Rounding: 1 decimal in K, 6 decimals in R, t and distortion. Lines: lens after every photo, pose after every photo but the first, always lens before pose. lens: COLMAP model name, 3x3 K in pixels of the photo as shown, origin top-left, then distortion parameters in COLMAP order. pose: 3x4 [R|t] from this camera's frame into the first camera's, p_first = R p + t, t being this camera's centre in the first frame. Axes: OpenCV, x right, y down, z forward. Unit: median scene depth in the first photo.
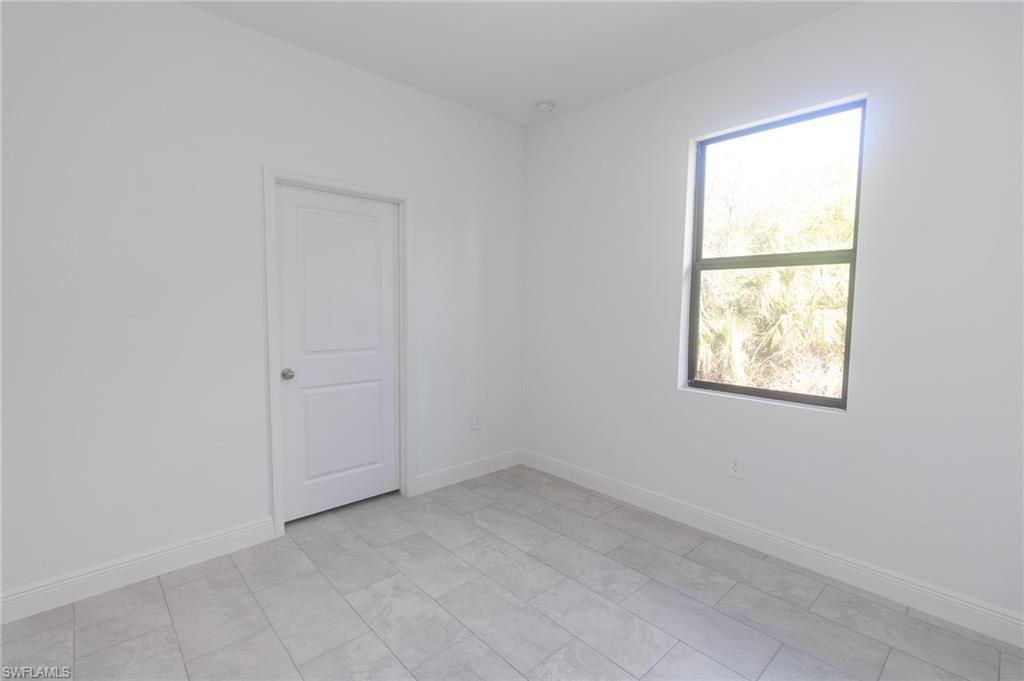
lens RADIAL K [[466.9, 0, 507.4], [0, 466.9, 340.2], [0, 0, 1]] dist [-0.003003, 0.002311]
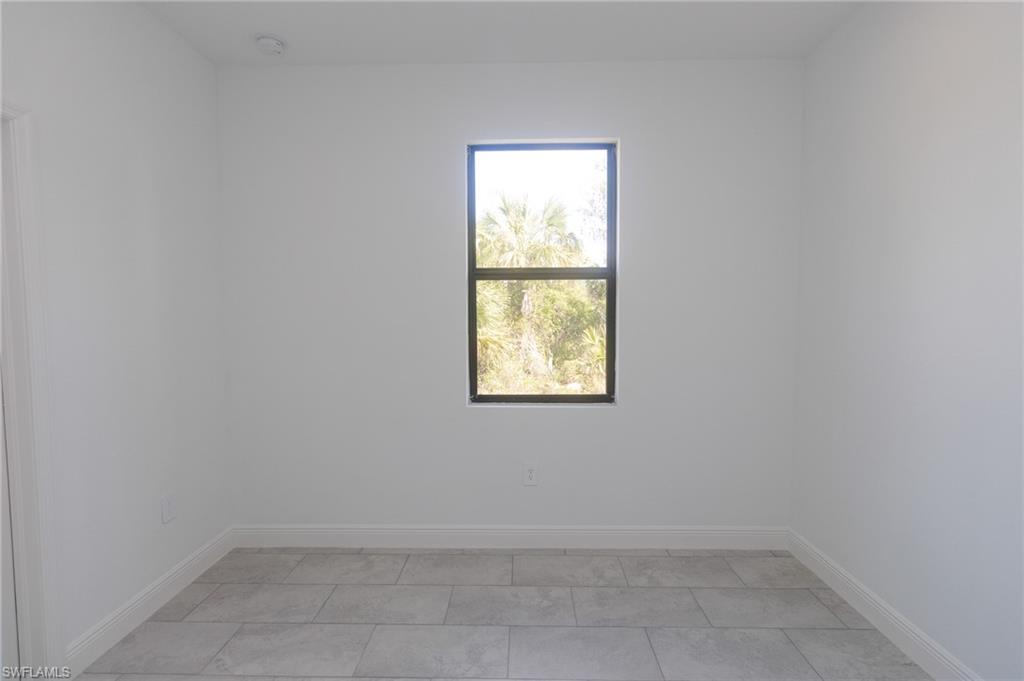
lens RADIAL K [[466.9, 0, 509.8], [0, 466.9, 343.5], [0, 0, 1]] dist [-0.003003, 0.002311]
pose [[0.689065, -0.056252, 0.722513, -0.244602], [0.068159, 0.997594, 0.012665, -0.028193], [-0.721487, 0.040518, 0.691241, 0.298724]]
